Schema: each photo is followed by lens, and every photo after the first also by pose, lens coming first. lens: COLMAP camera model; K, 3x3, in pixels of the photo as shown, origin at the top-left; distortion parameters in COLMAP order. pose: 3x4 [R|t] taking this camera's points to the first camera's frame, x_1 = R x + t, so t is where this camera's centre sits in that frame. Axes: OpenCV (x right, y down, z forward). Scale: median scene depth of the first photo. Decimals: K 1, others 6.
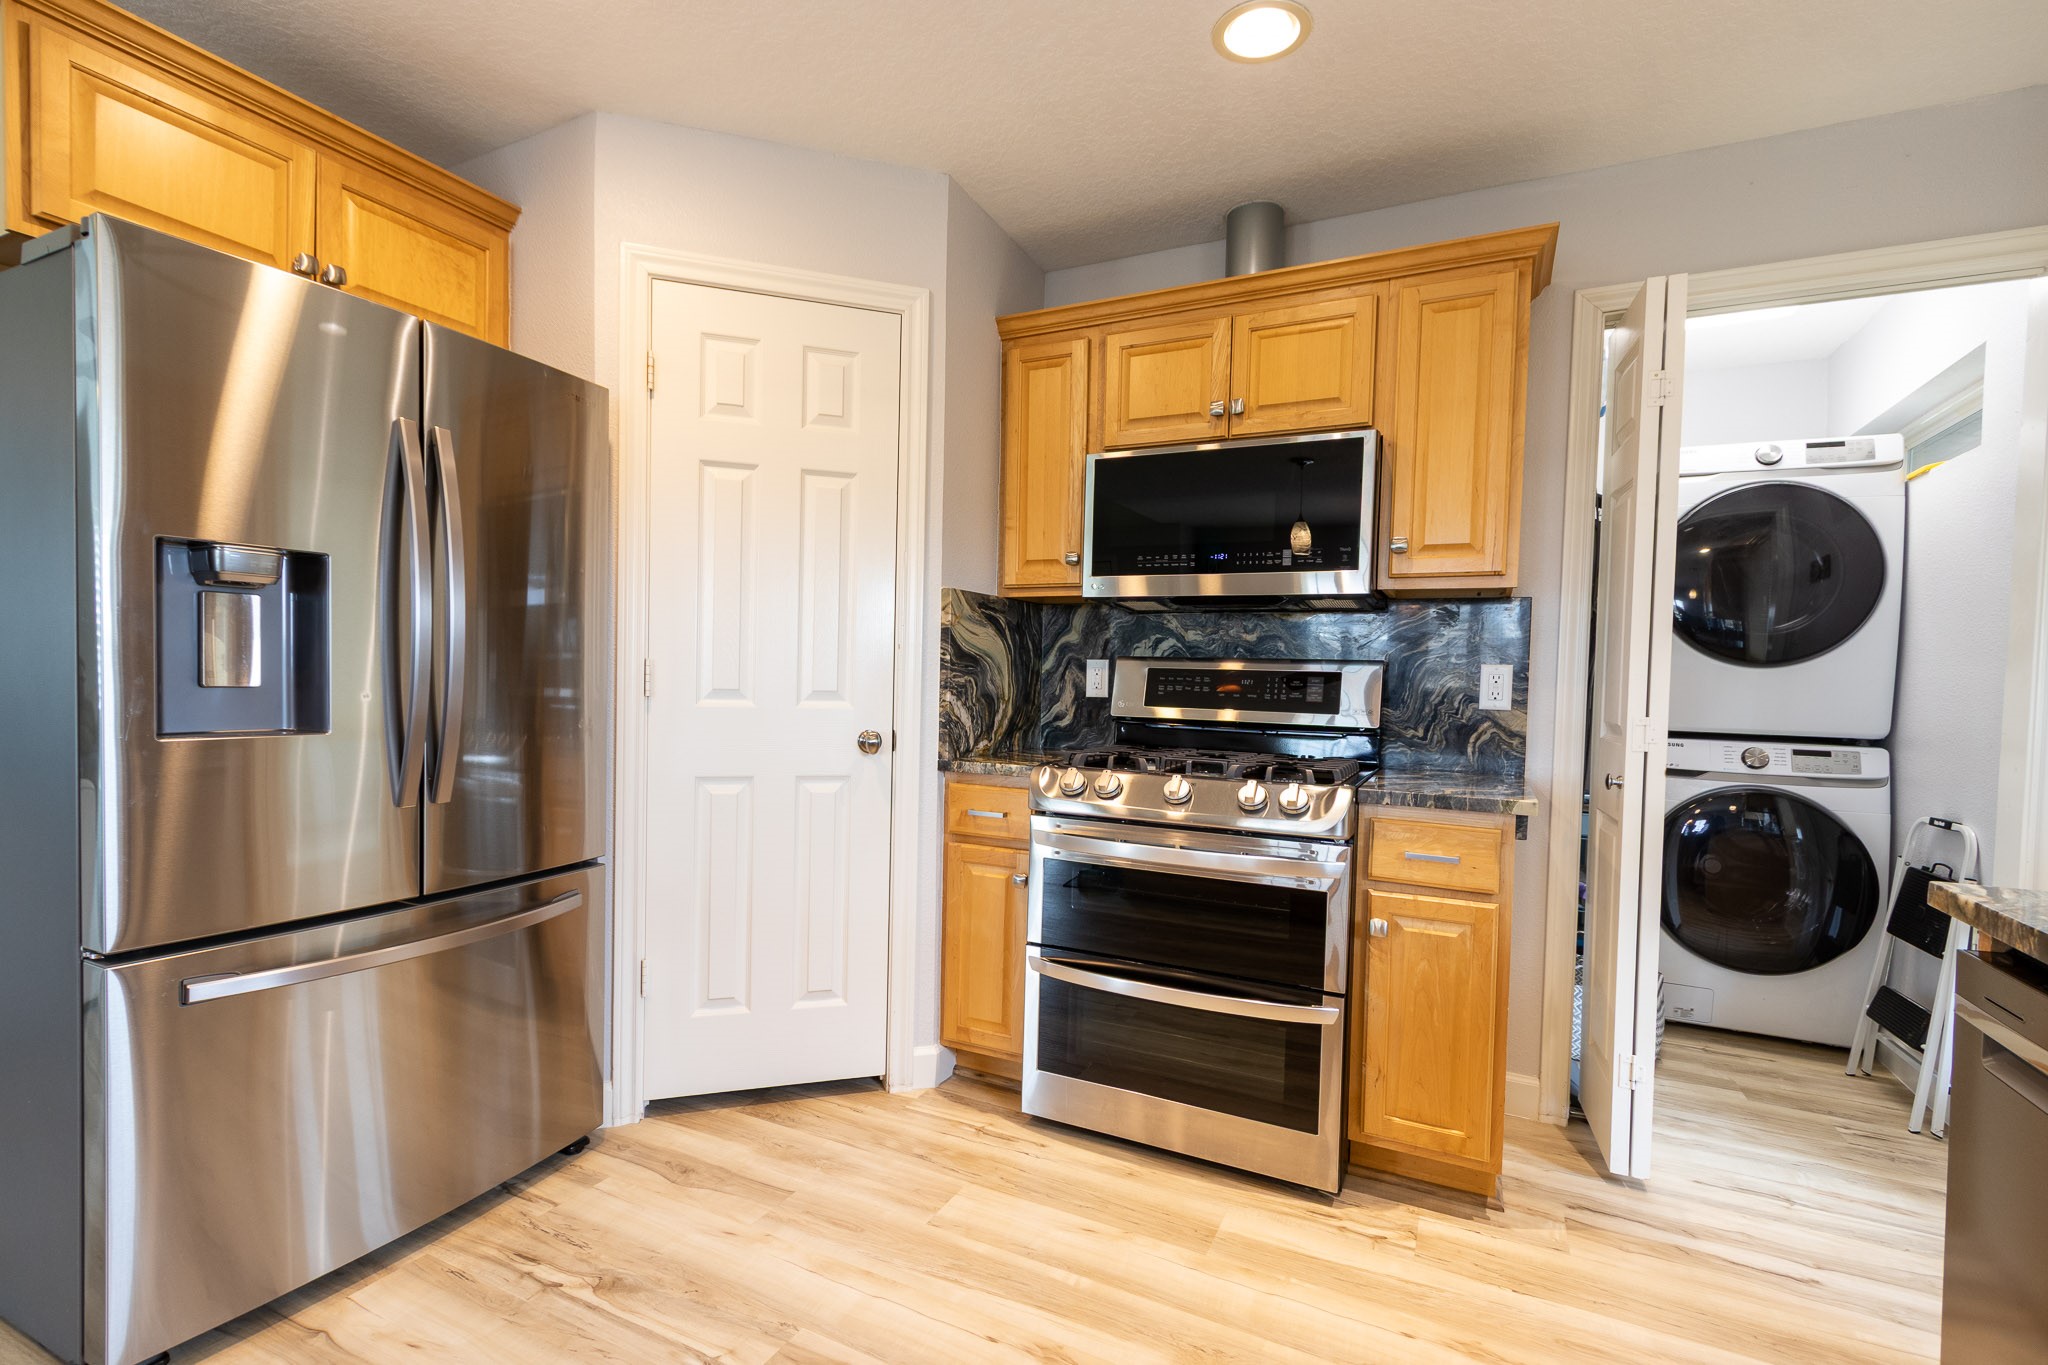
lens RADIAL K [[936.1, 0, 1010.4], [0, 936.1, 706.2], [0, 0, 1]] dist [0.009925, -0.002568]
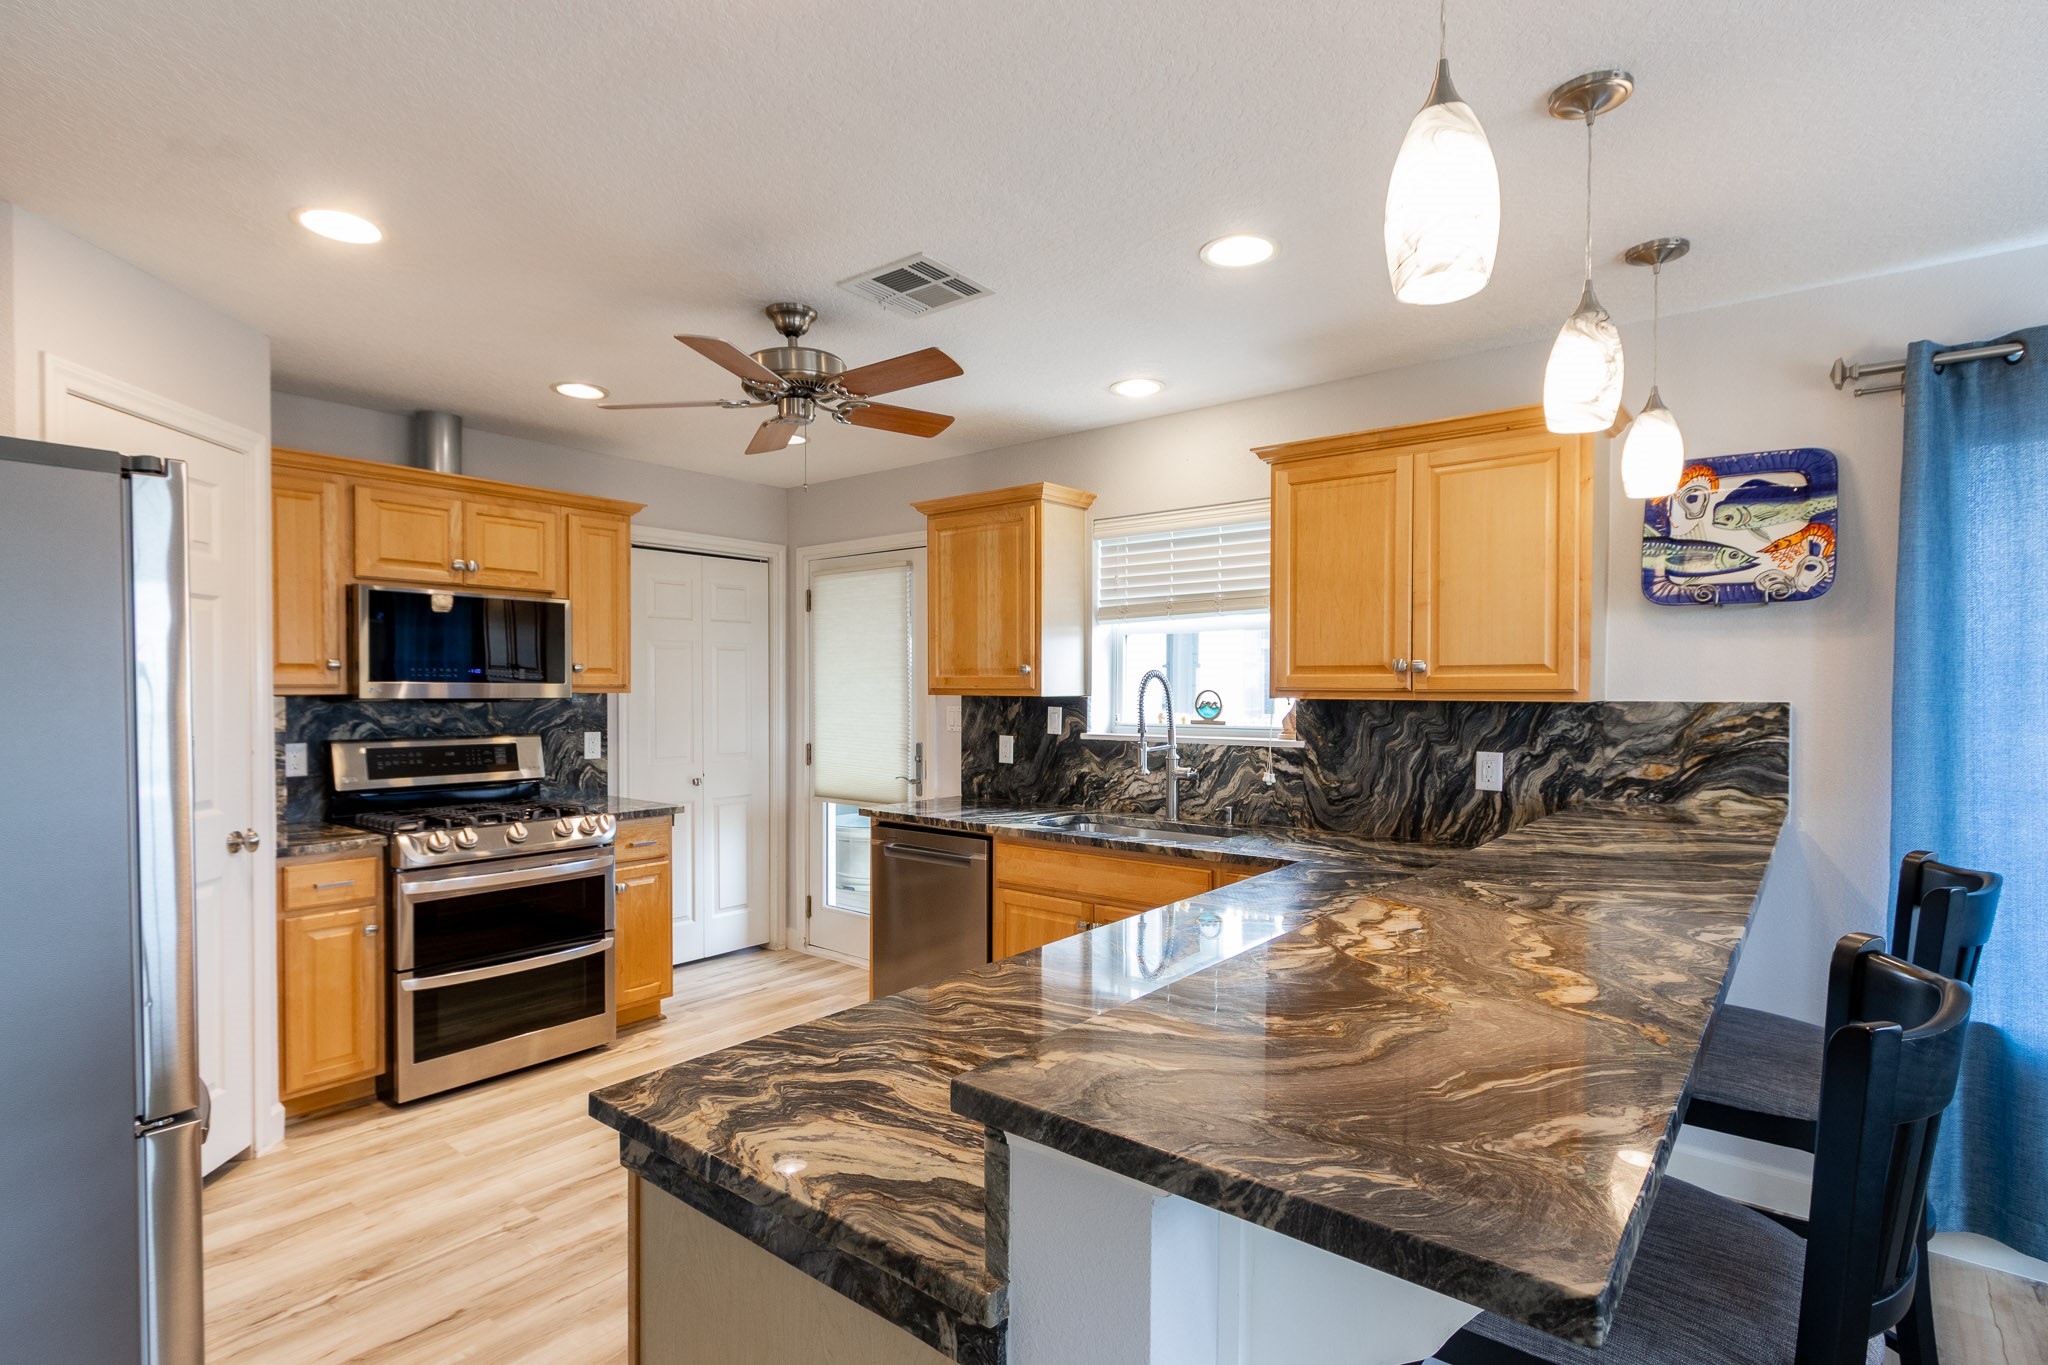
lens RADIAL K [[997.5, 0, 1012.0], [0, 997.5, 702.6], [0, 0, 1]] dist [0.005413, 0.001980]
pose [[0.212337, -0.039507, 0.976397, -1.168102], [0.033968, 0.998877, 0.033030, -0.141709], [-0.976606, 0.026153, 0.213441, -0.141310]]
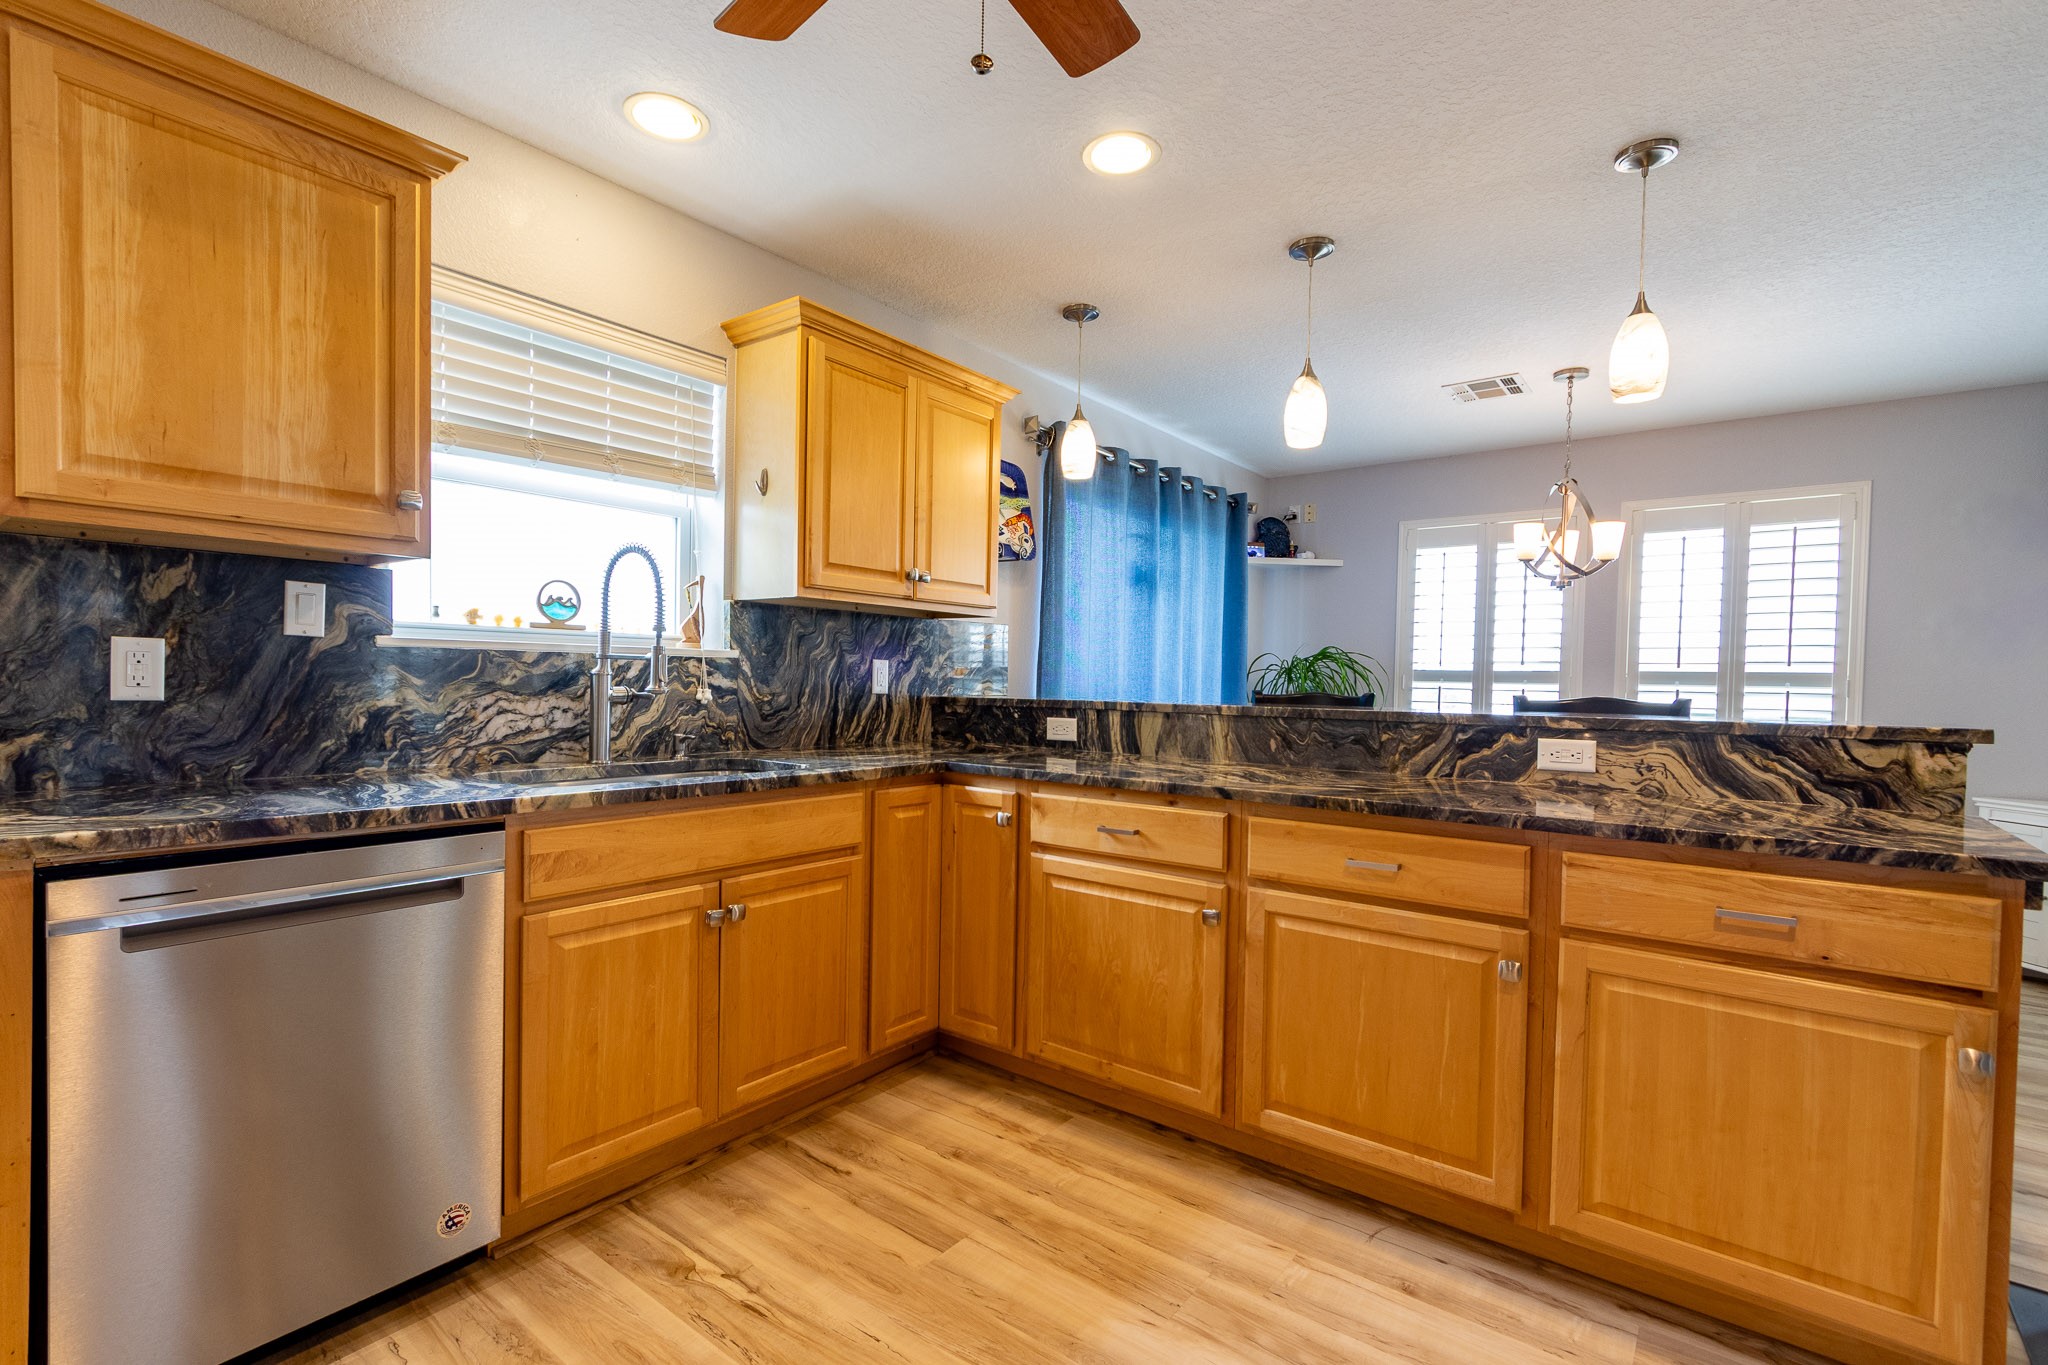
lens RADIAL K [[936.1, 0, 992.4], [0, 936.1, 701.0], [0, 0, 1]] dist [0.009925, -0.002568]
pose [[-0.977553, -0.047164, 0.205342, -0.186776], [-0.035667, 0.997601, 0.059338, -0.037134], [-0.207647, 0.050682, -0.976890, 0.881096]]
